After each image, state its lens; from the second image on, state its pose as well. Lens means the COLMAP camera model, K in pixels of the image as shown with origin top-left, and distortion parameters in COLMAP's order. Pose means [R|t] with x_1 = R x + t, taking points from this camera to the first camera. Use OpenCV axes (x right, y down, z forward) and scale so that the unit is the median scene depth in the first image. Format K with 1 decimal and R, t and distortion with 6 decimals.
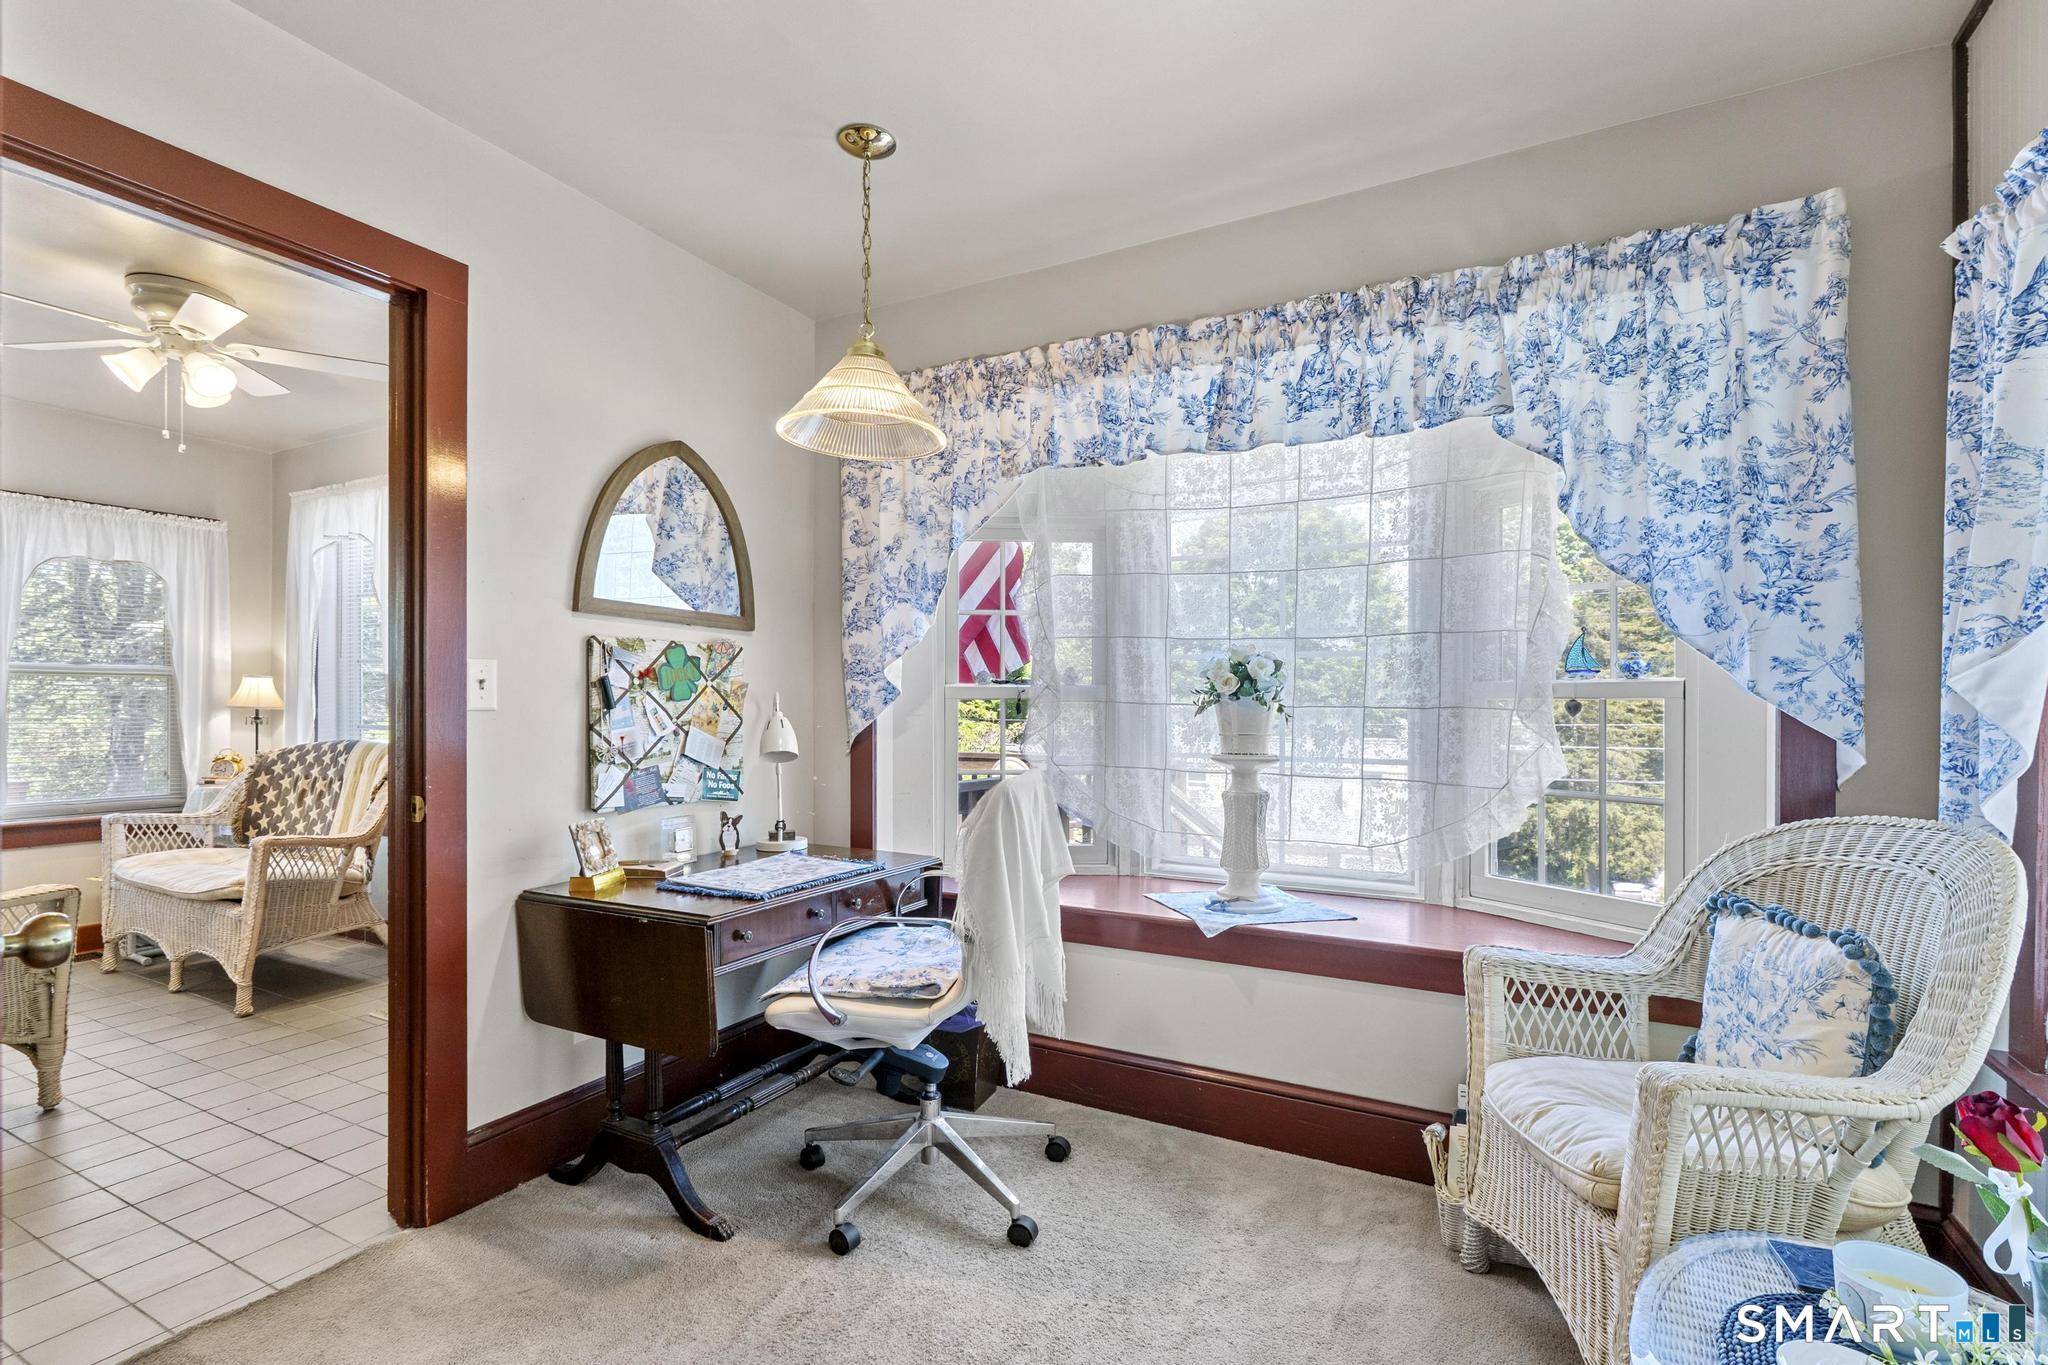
lens RADIAL K [[923.4, 0, 1026.8], [0, 923.4, 692.8], [0, 0, 1]] dist [-0.008816, 0.000766]
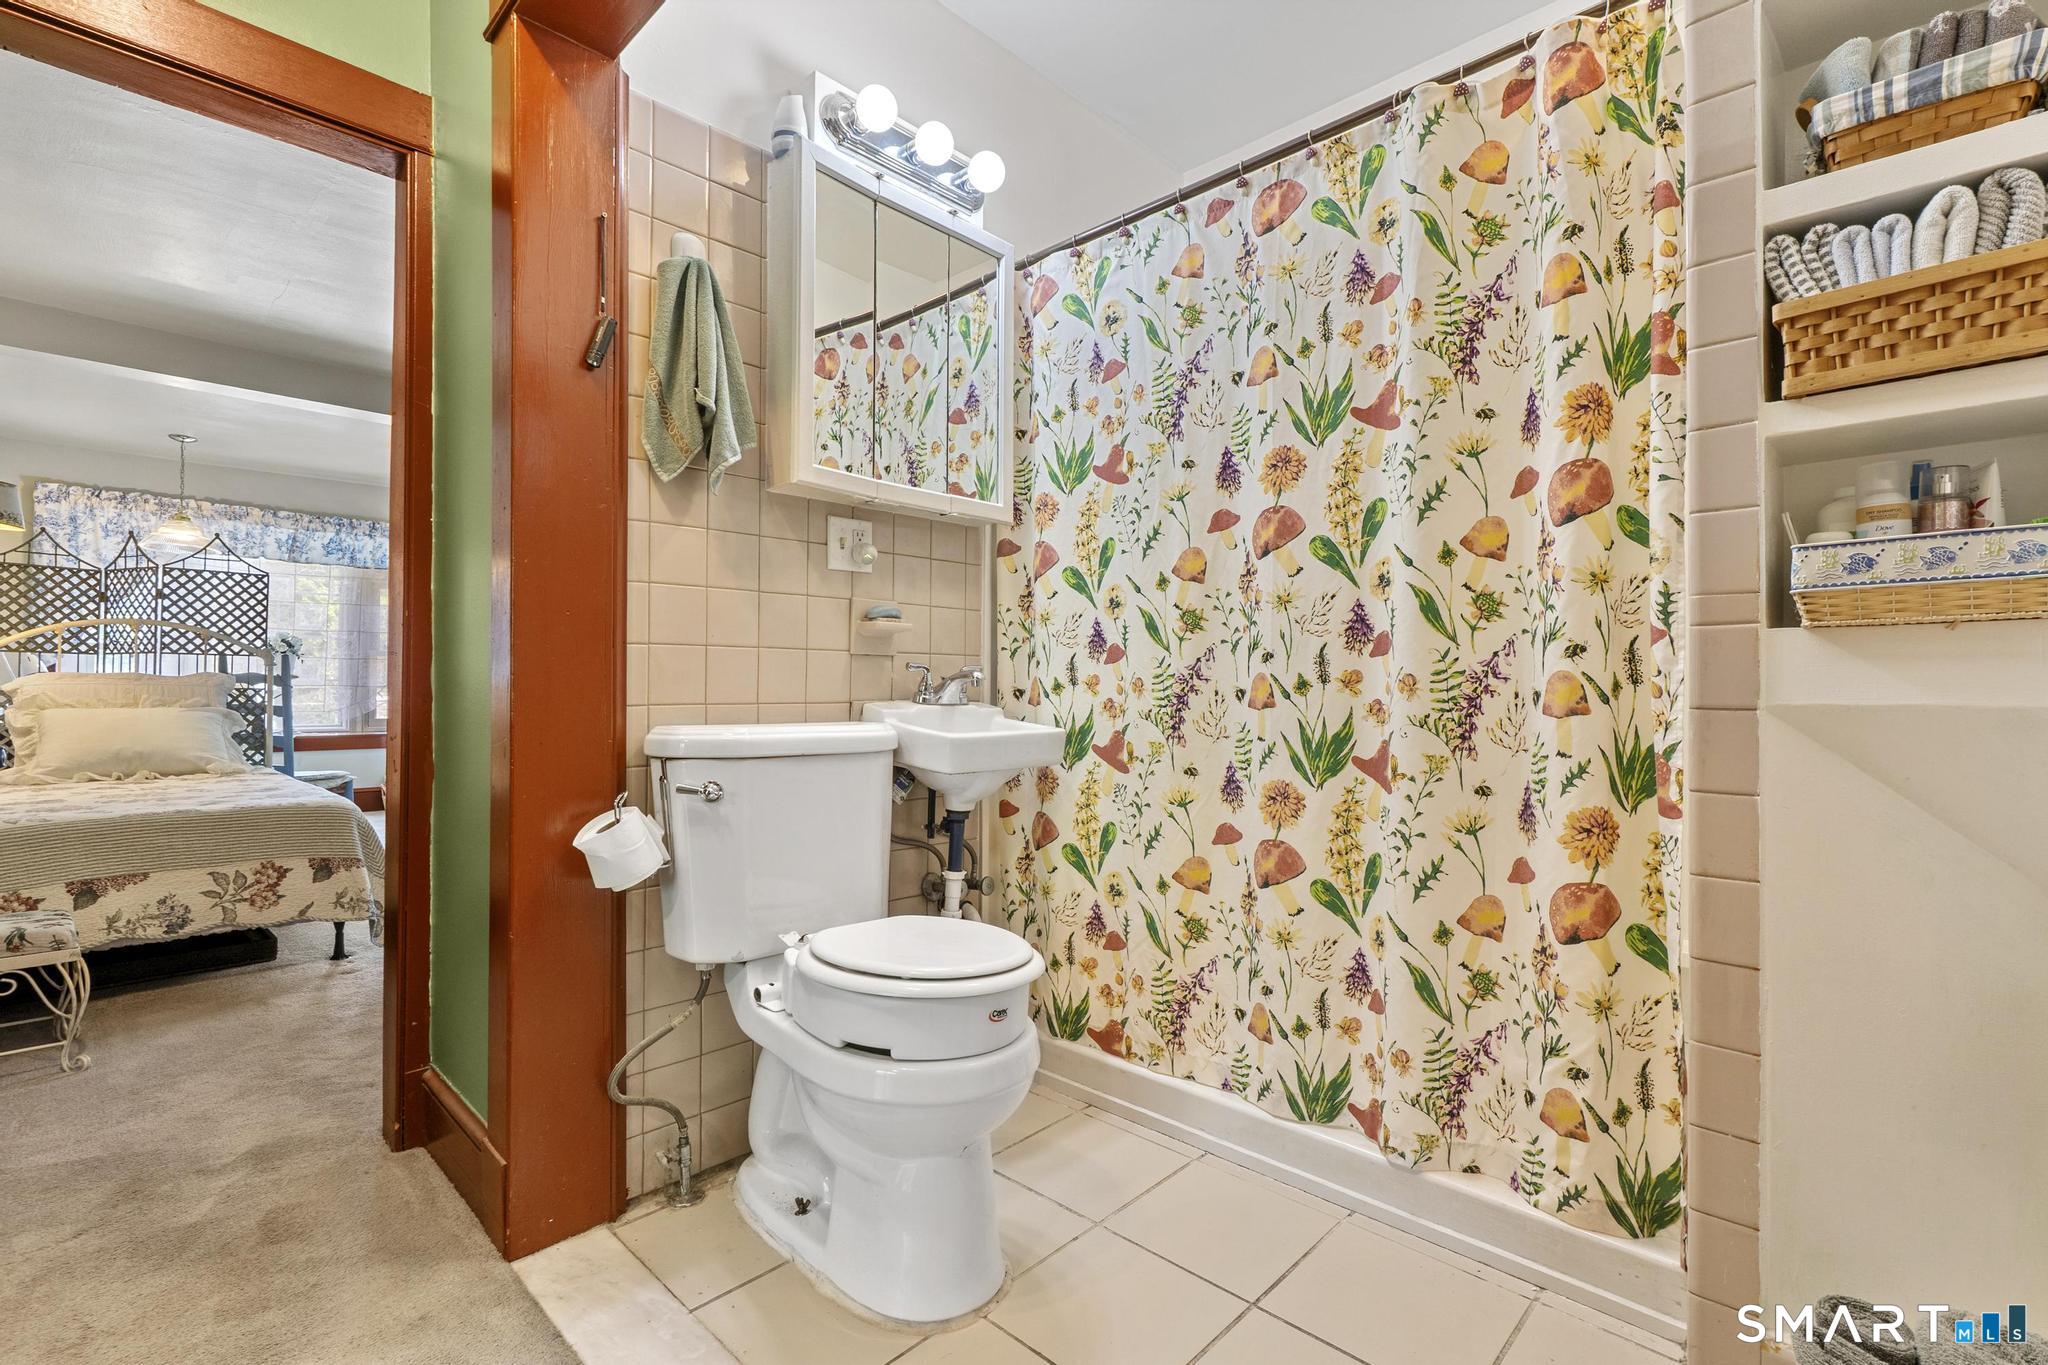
lens RADIAL K [[923.4, 0, 1022.9], [0, 923.4, 681.4], [0, 0, 1]] dist [-0.008816, 0.000766]
pose [[0.274131, 0.004021, 0.961684, -1.802029], [-0.007544, 0.999969, -0.002031, 0.080399], [-0.961663, -0.006698, 0.274153, -1.816167]]
